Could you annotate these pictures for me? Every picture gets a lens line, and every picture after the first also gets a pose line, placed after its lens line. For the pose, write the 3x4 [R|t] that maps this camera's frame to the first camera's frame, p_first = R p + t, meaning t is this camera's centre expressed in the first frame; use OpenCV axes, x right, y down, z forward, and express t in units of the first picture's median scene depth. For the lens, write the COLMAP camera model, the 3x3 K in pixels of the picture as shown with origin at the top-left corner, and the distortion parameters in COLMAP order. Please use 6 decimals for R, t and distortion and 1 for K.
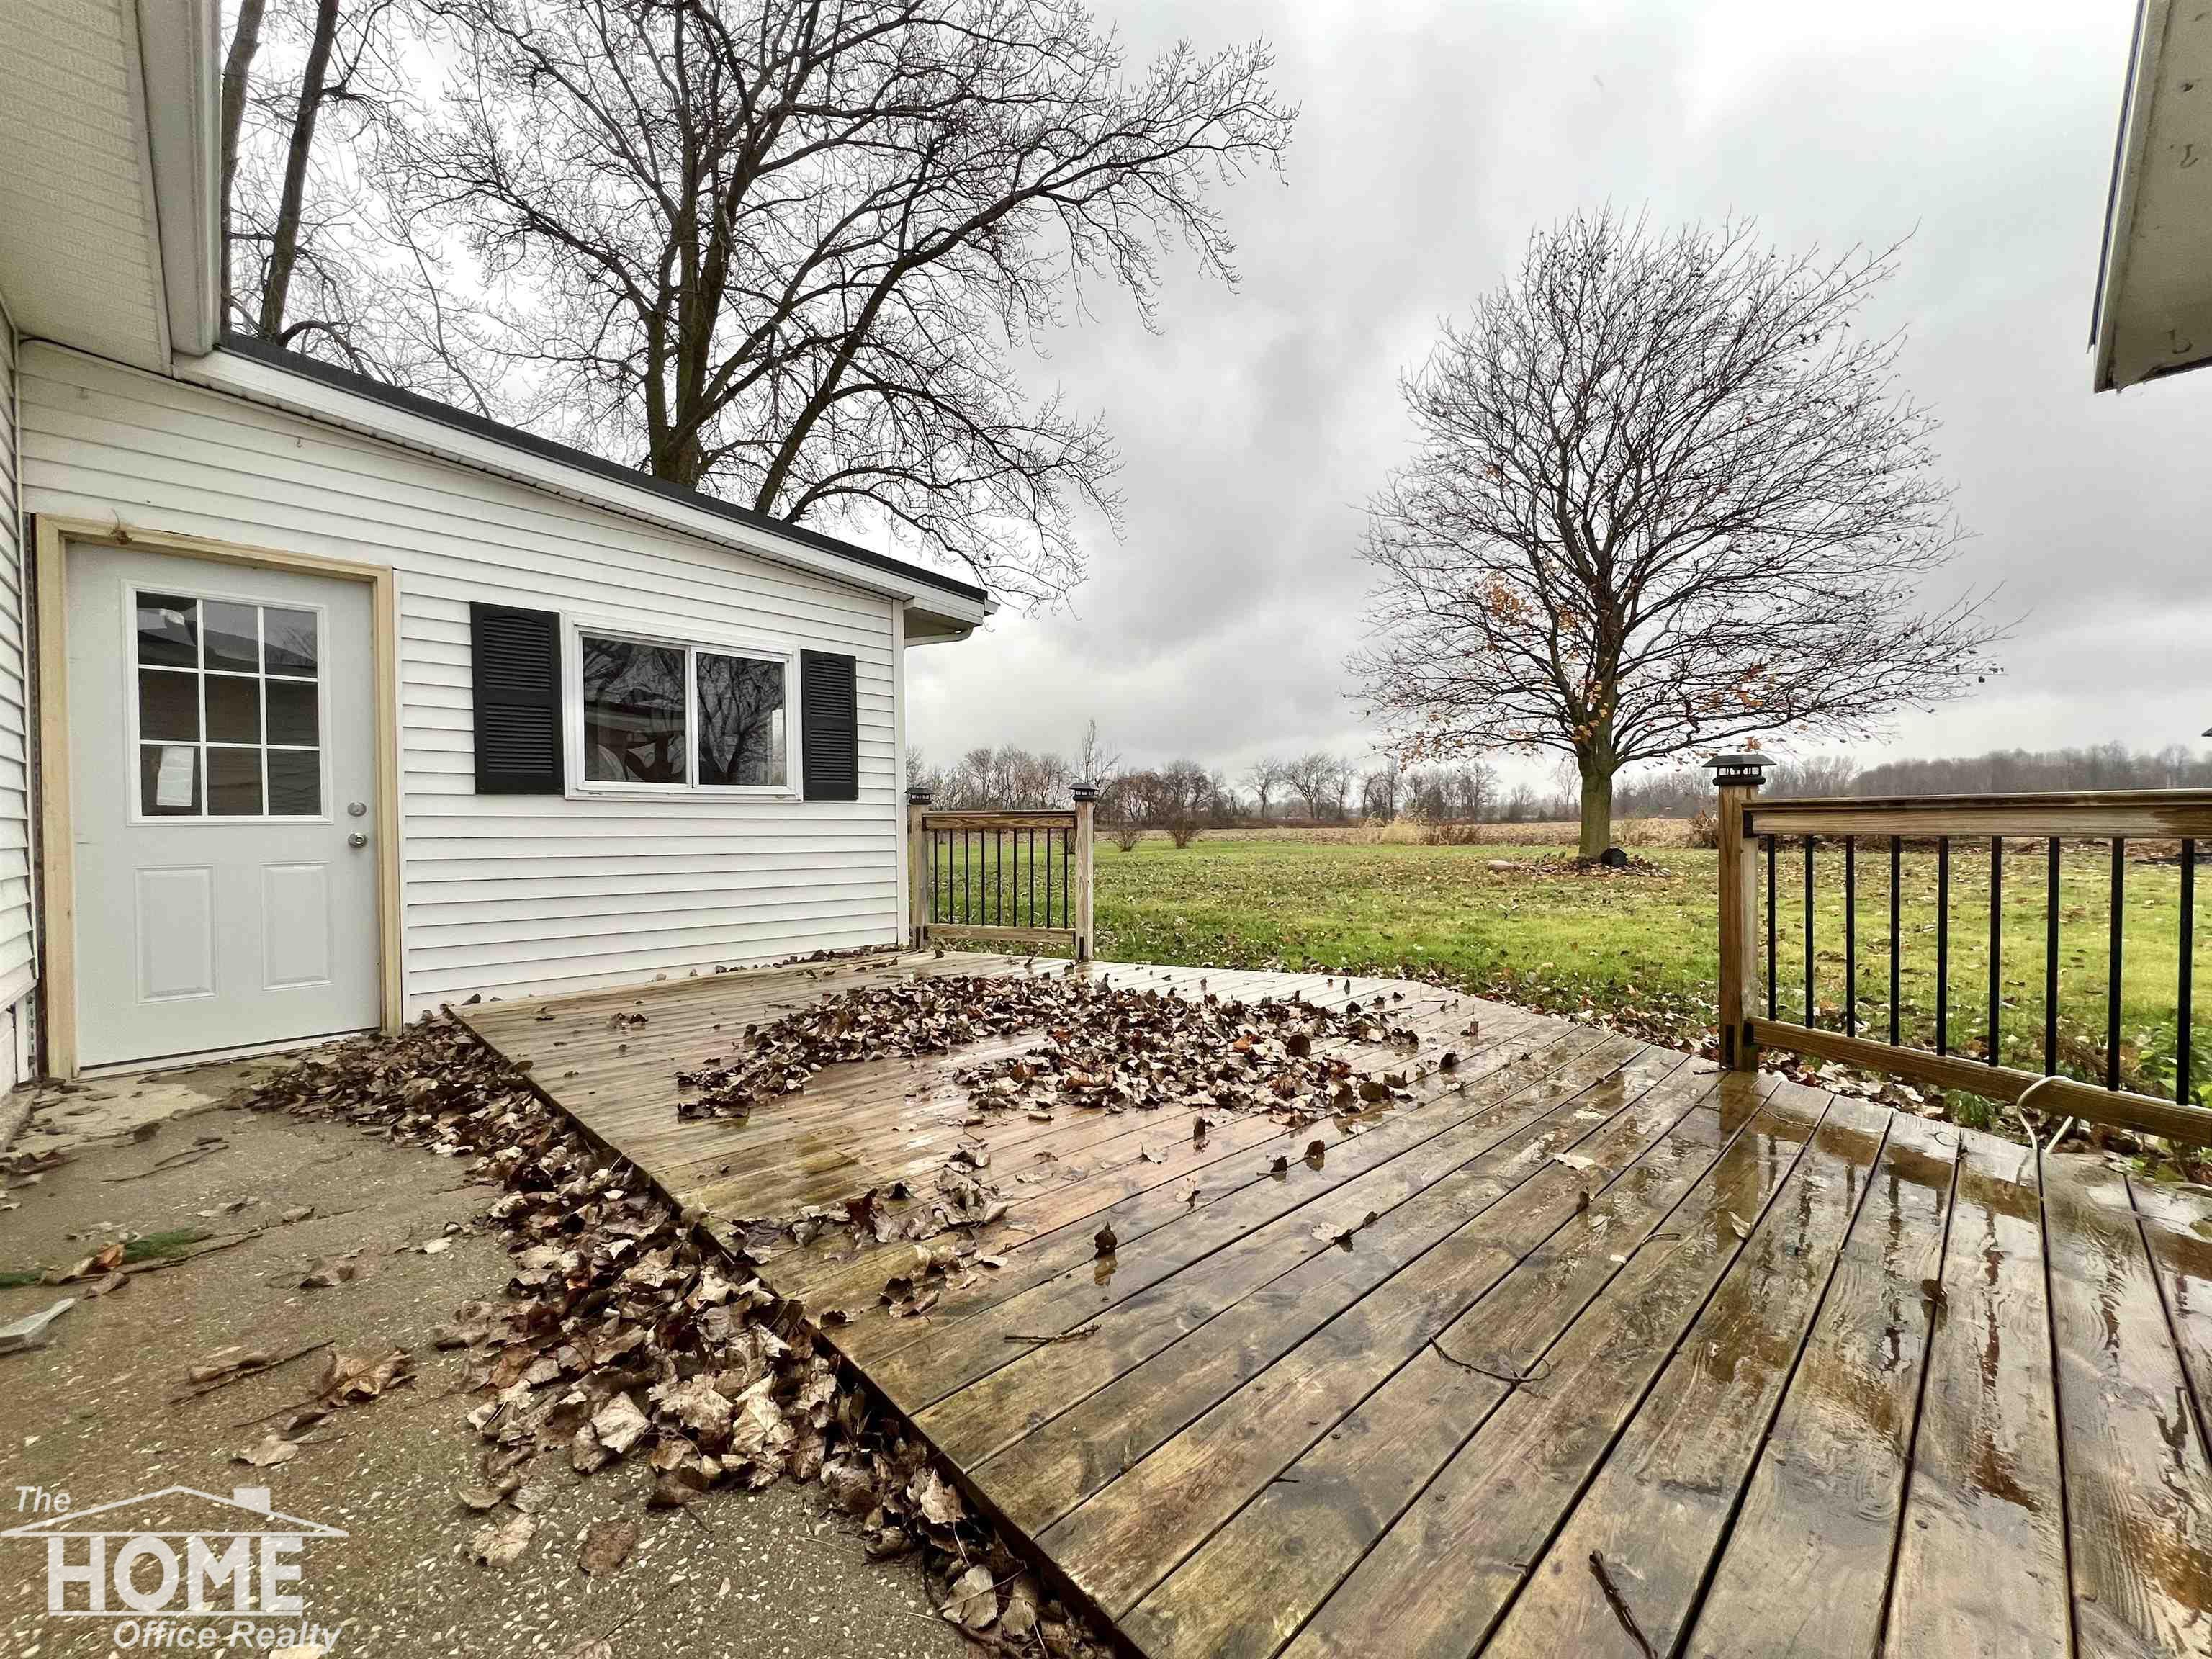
lens RADIAL K [[891.5, 0, 1106.0], [0, 891.5, 829.5], [0, 0, 1]] dist [0.058524, -0.000070]
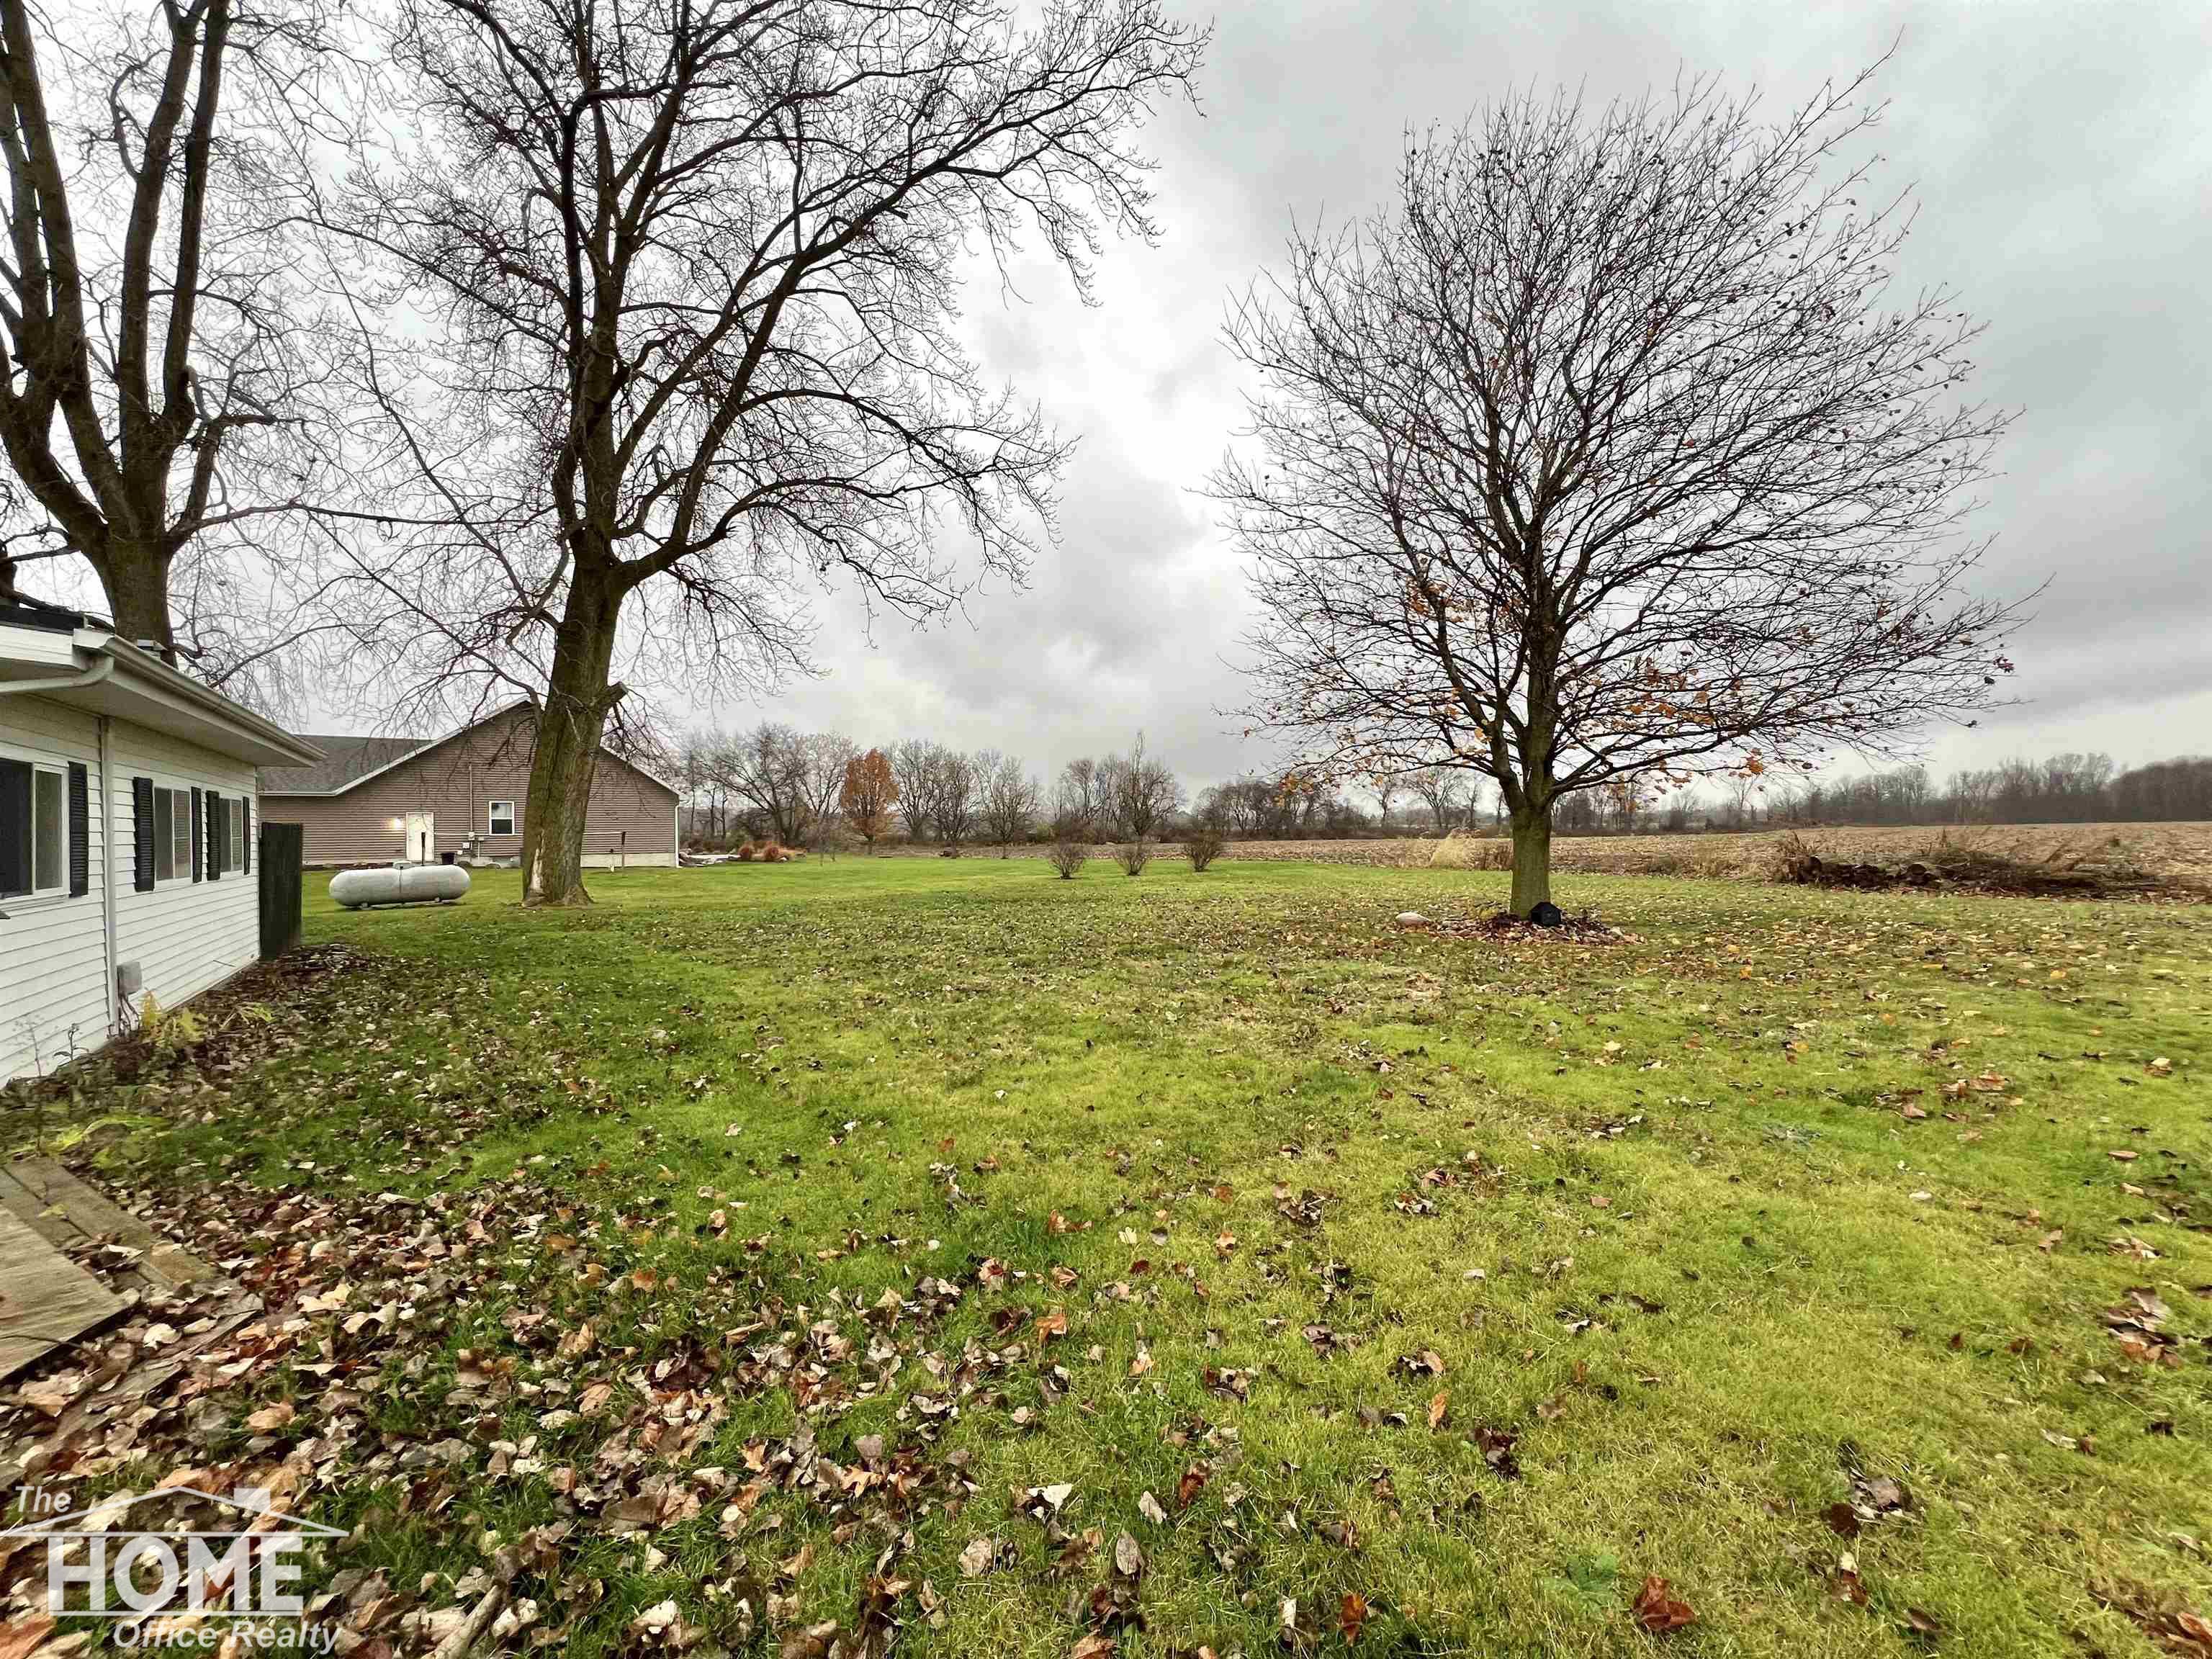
lens RADIAL K [[891.5, 0, 1106.0], [0, 891.5, 829.5], [0, 0, 1]] dist [0.058524, -0.000070]
pose [[0.987608, -0.004142, -0.156885, 0.204881], [0.002906, 0.999963, -0.008111, -0.024017], [0.156913, 0.007554, 0.987584, 0.112995]]
